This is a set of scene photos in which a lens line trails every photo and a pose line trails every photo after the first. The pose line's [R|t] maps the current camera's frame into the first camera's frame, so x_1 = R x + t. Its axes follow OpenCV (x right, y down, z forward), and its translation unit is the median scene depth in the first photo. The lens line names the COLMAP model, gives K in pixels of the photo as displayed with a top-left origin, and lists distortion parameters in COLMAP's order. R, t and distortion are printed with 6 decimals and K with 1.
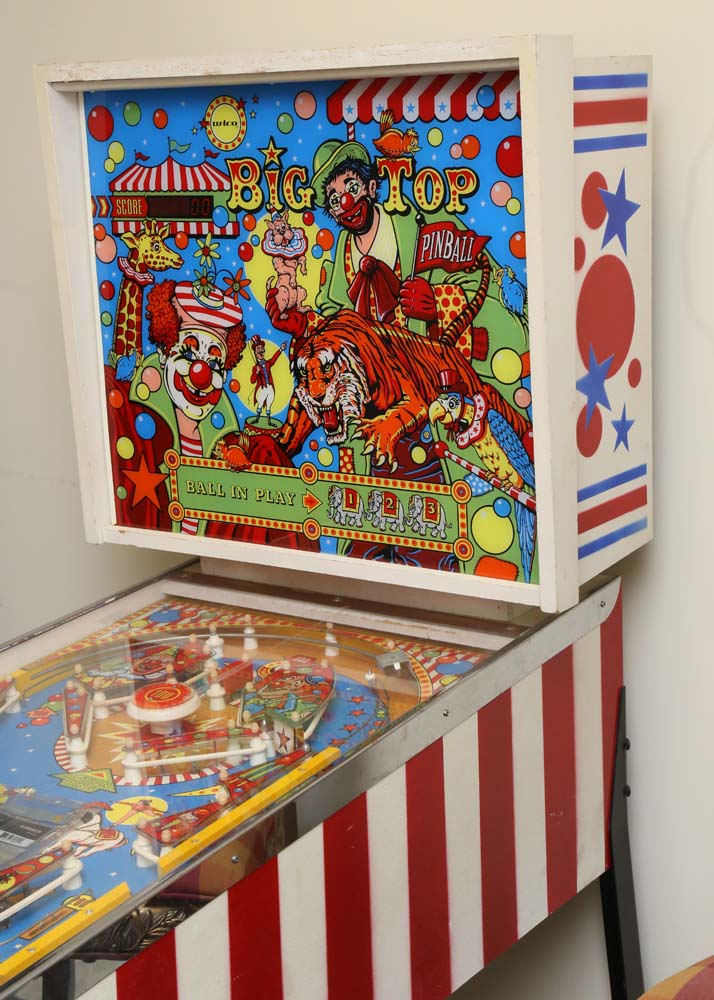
lens RADIAL K [[1752.6, 0, 359.0], [0, 1752.6, 471.5], [0, 0, 1]] dist [0.188461, 0.056236]
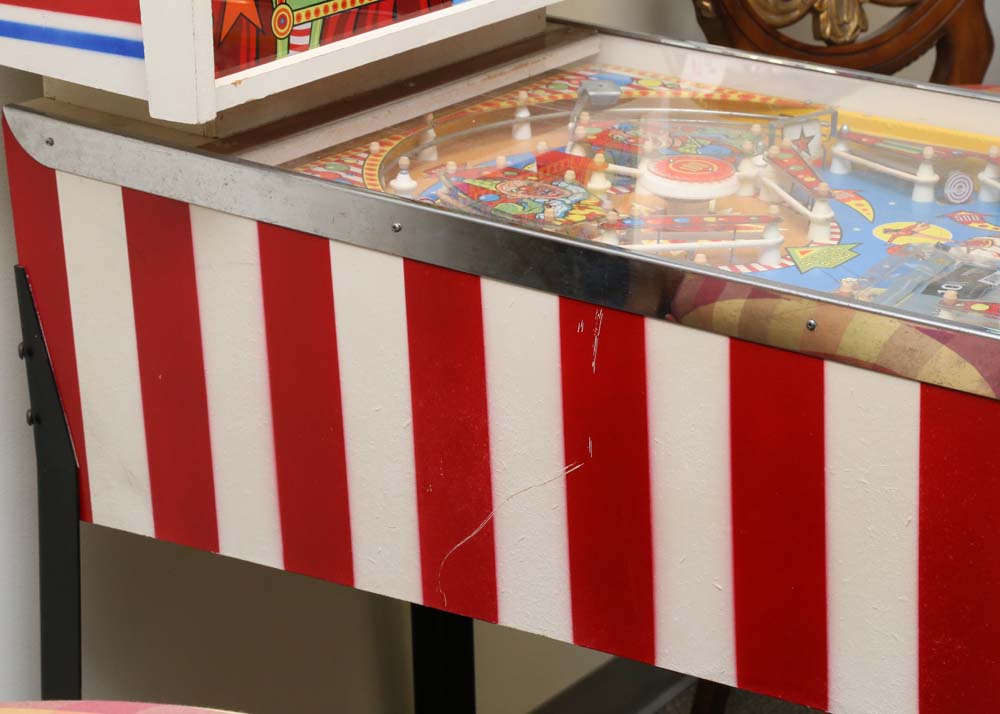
lens RADIAL K [[2587.5, 0, 500.0], [0, 2587.5, 357.0], [0, 0, 1]] dist [0.479512, 0.109522]
pose [[0.006670, -0.288351, 0.957501, -1.126554], [0.239313, 0.930159, 0.278450, -0.116809], [-0.970920, 0.227285, 0.075211, 0.970196]]
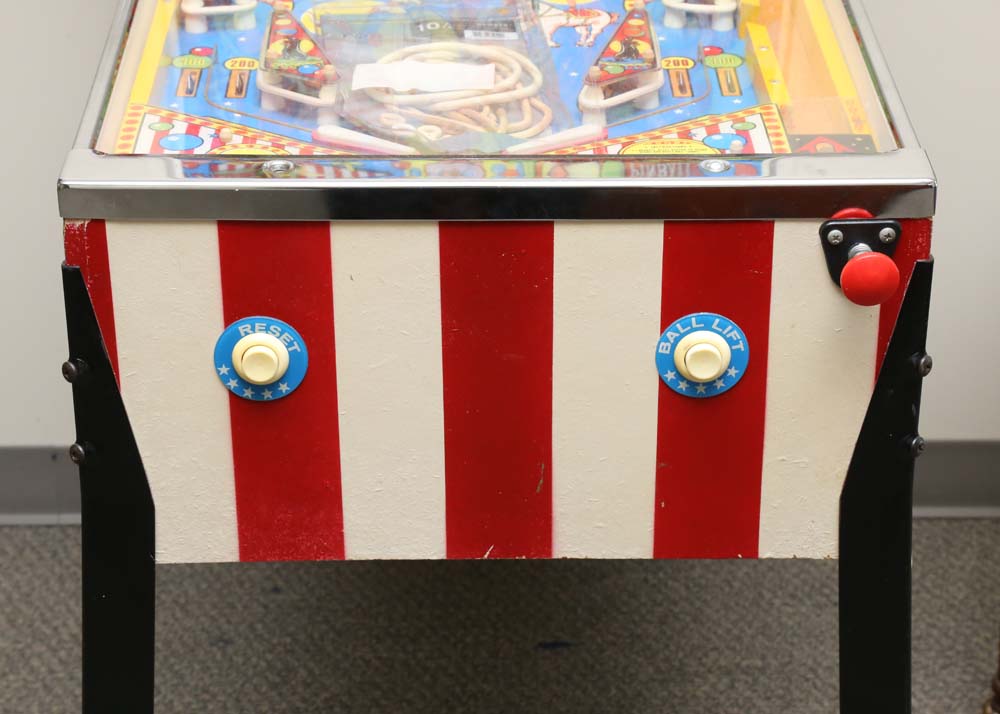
lens RADIAL K [[2330.1, 0, 500.0], [0, 2330.1, 357.0], [0, 0, 1]] dist [0.373404, -0.022694]
pose [[0.809044, -0.228806, 0.541383, -0.704385], [0.102937, 0.962038, 0.252759, 0.063078], [-0.578664, -0.148765, 0.801883, 0.078671]]
